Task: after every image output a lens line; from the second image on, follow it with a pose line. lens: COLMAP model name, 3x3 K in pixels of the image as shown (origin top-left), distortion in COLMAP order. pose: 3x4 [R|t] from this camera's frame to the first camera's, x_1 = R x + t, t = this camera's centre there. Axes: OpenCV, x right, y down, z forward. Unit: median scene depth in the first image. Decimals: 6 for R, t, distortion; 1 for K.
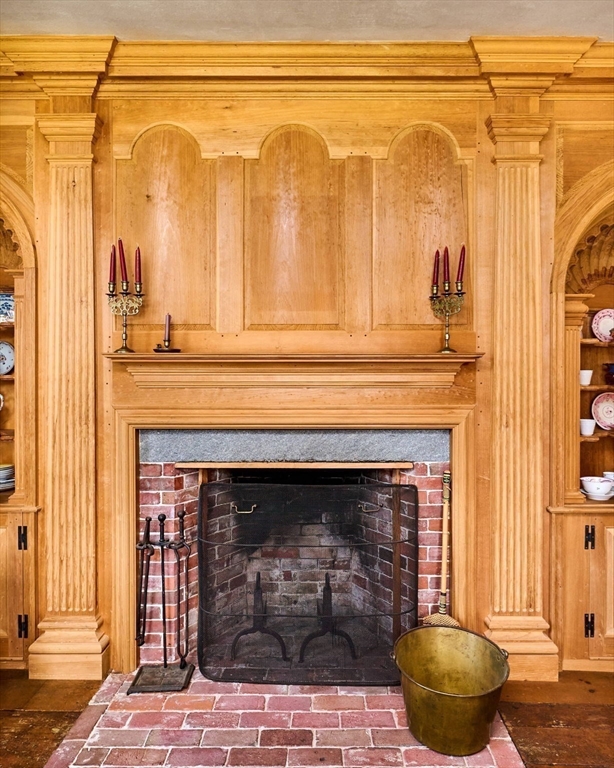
lens RADIAL K [[493.8, 0, 309.2], [0, 493.8, 376.7], [0, 0, 1]] dist [-0.008408, -0.000047]
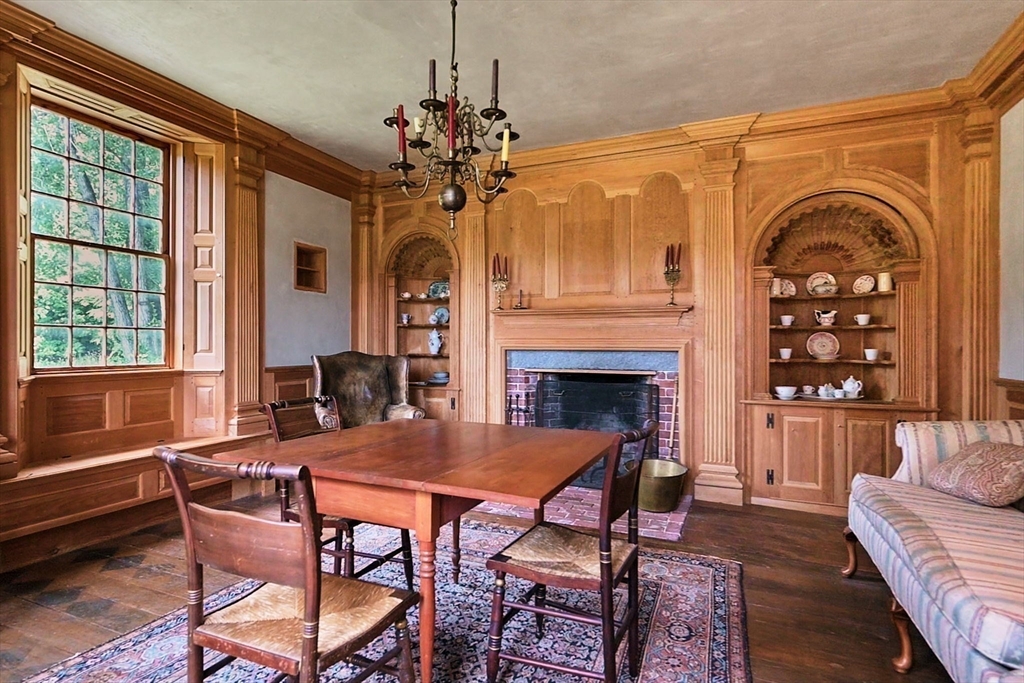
lens RADIAL K [[530.4, 0, 511.8], [0, 530.4, 346.6], [0, 0, 1]] dist [-0.000496, -0.000133]
pose [[0.922727, 0.002781, -0.385444, 0.463753], [-0.004083, 0.999988, -0.002559, 0.098070], [0.385433, 0.003935, 0.922728, -0.887375]]
